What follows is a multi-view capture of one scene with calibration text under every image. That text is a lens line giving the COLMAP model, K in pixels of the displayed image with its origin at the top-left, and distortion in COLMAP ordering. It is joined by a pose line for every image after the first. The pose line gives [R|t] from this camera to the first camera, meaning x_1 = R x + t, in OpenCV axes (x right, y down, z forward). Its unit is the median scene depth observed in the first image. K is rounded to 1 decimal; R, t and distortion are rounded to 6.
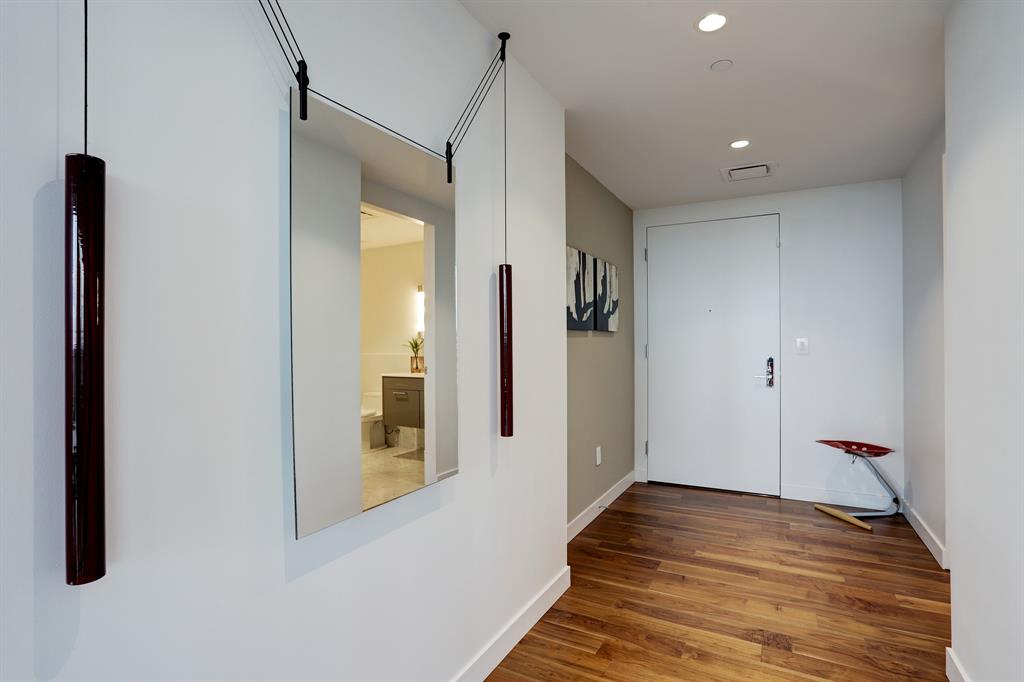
lens RADIAL K [[503.3, 0, 510.8], [0, 503.3, 342.5], [0, 0, 1]] dist [-0.037115, 0.013204]
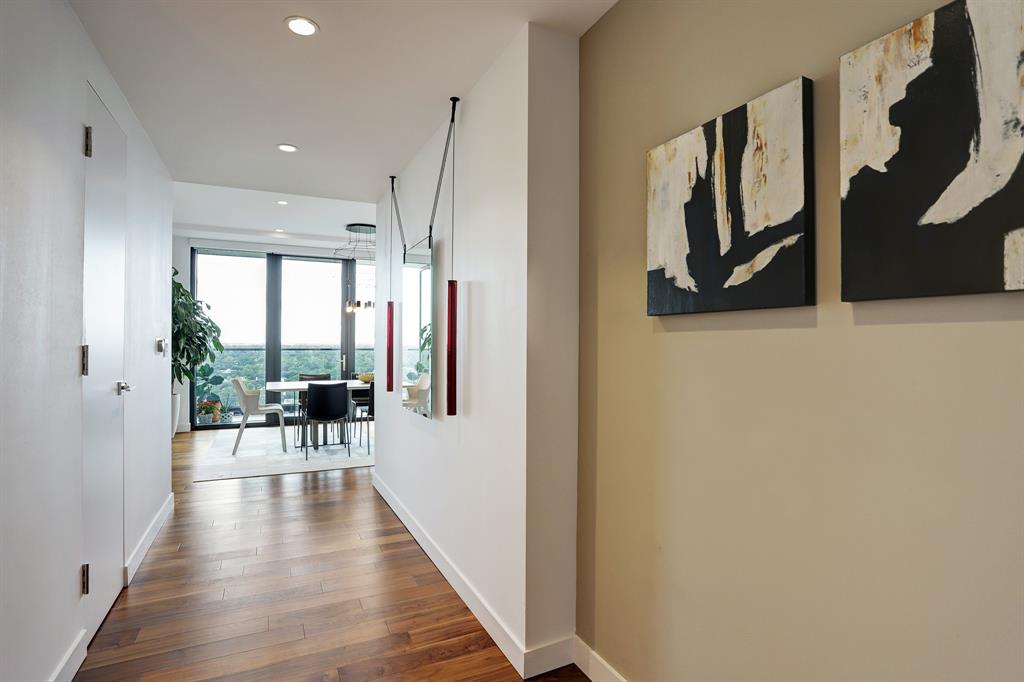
lens RADIAL K [[503.3, 0, 511.3], [0, 503.3, 337.7], [0, 0, 1]] dist [-0.037115, 0.013204]
pose [[-0.575222, -0.005559, -0.817979, 0.813441], [0.002796, 0.999958, -0.008762, -0.001946], [0.817993, -0.007328, -0.575182, 1.586114]]
